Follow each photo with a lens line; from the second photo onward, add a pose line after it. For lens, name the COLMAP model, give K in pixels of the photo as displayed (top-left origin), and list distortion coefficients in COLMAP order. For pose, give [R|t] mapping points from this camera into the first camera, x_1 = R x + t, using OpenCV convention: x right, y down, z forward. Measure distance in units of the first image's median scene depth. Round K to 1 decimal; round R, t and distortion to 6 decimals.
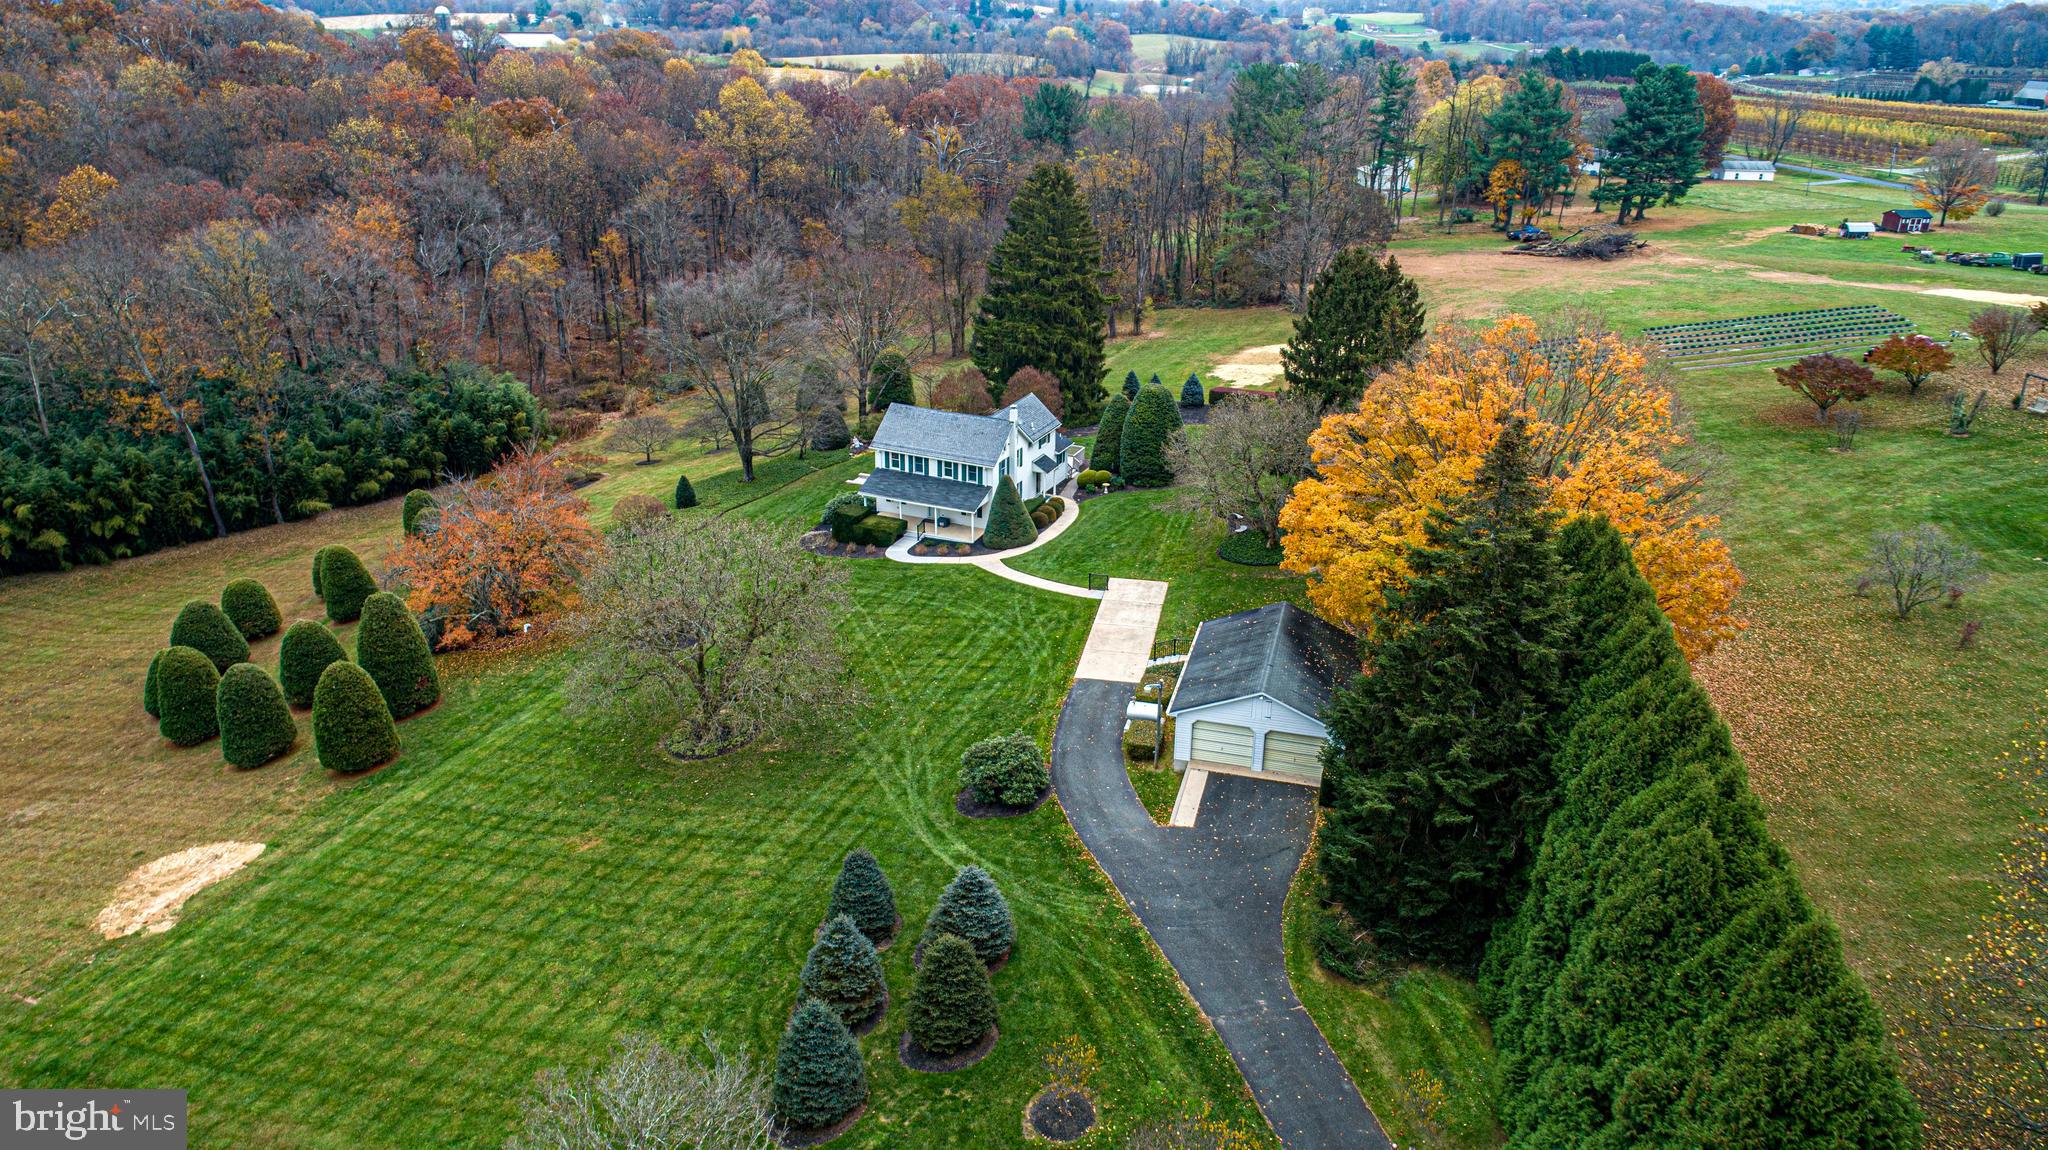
lens RADIAL K [[1371.5, 0, 1024.0], [0, 1371.5, 575.0], [0, 0, 1]] dist [-0.013412, 0.005552]
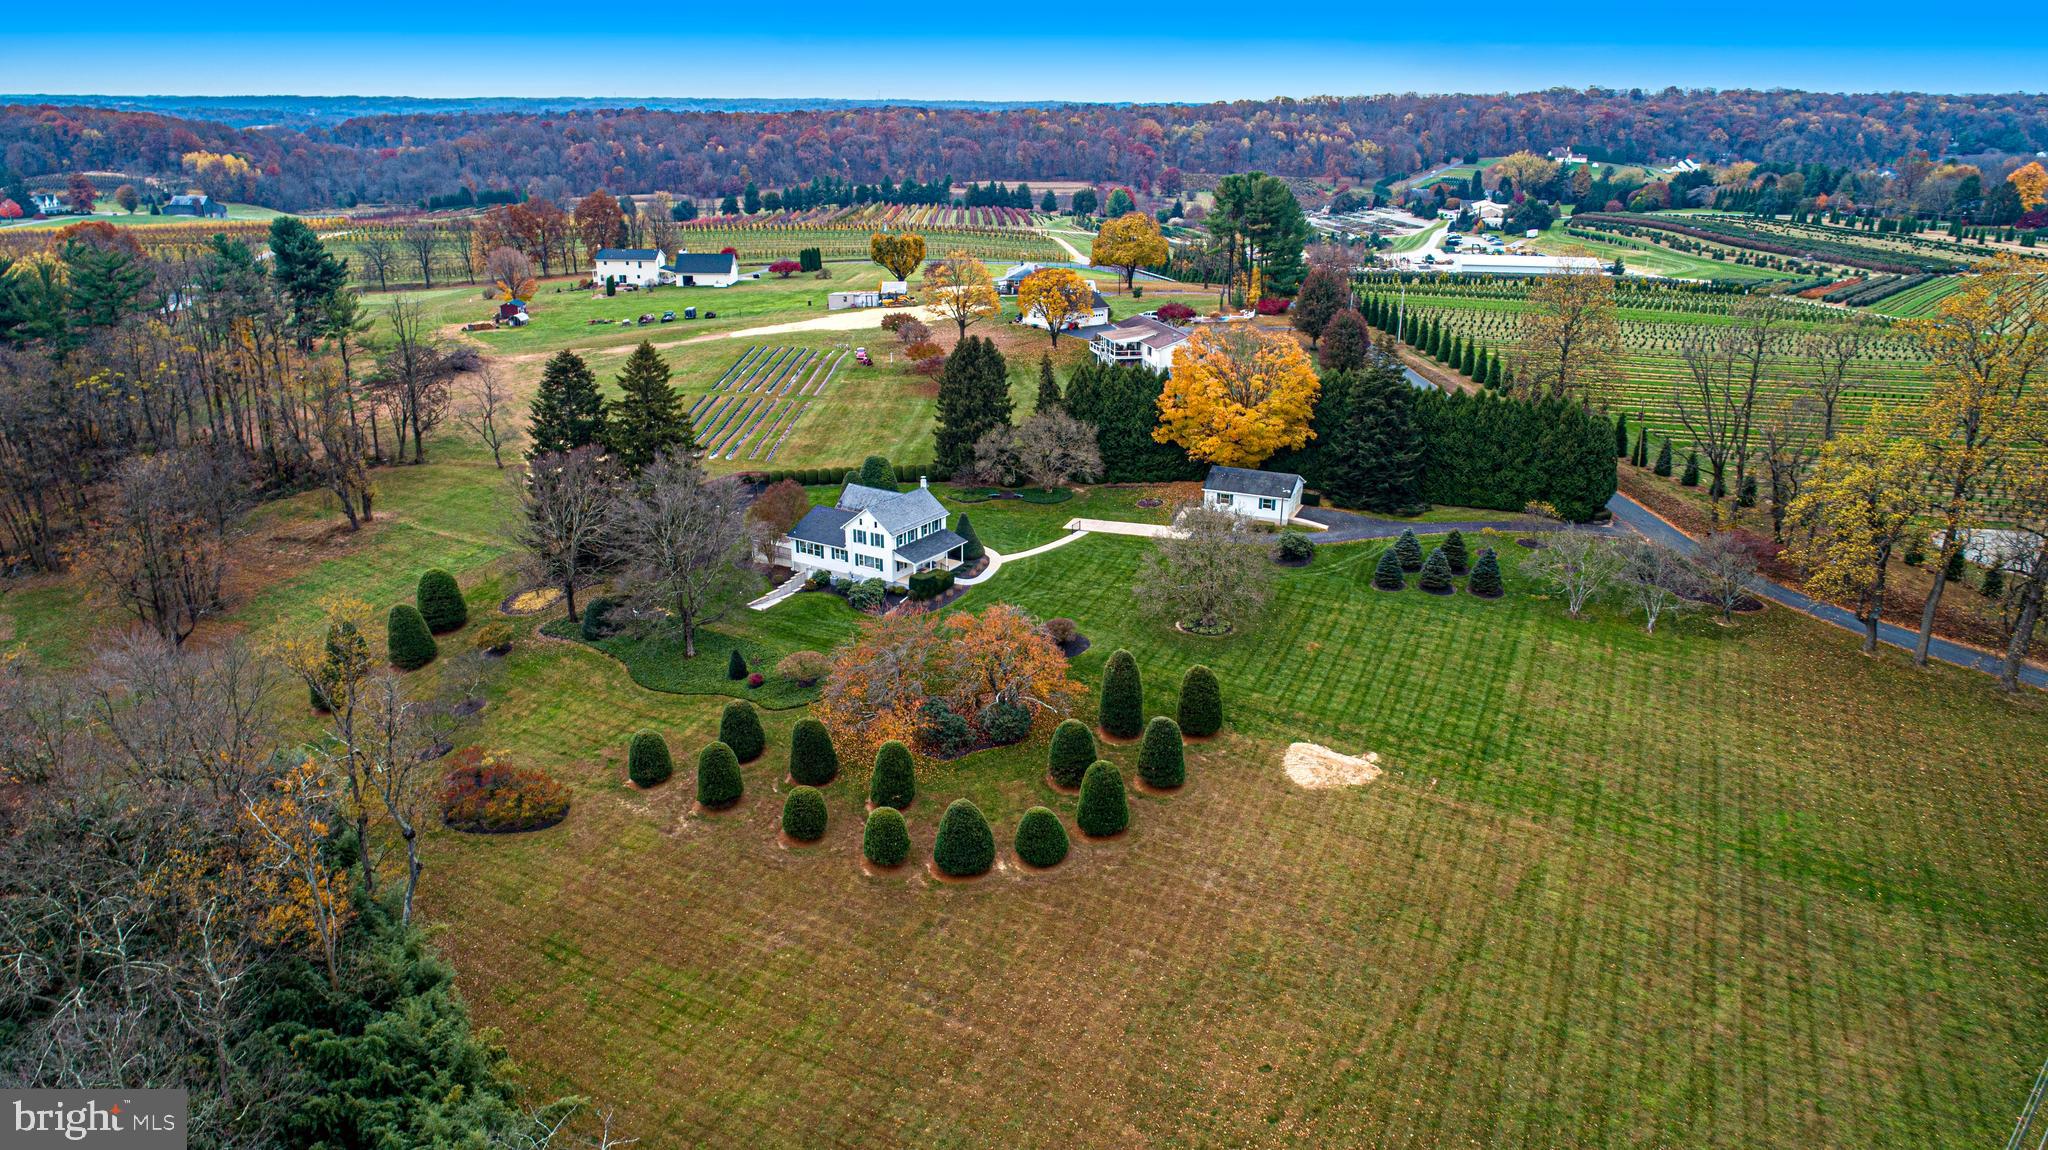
lens RADIAL K [[1371.5, 0, 1024.0], [0, 1371.5, 575.0], [0, 0, 1]] dist [-0.013412, 0.005552]
pose [[0.131172, -0.332587, 0.933906, -1.369847], [0.387606, 0.884262, 0.260466, -0.359616], [-0.912445, 0.327822, 0.244904, 0.532219]]
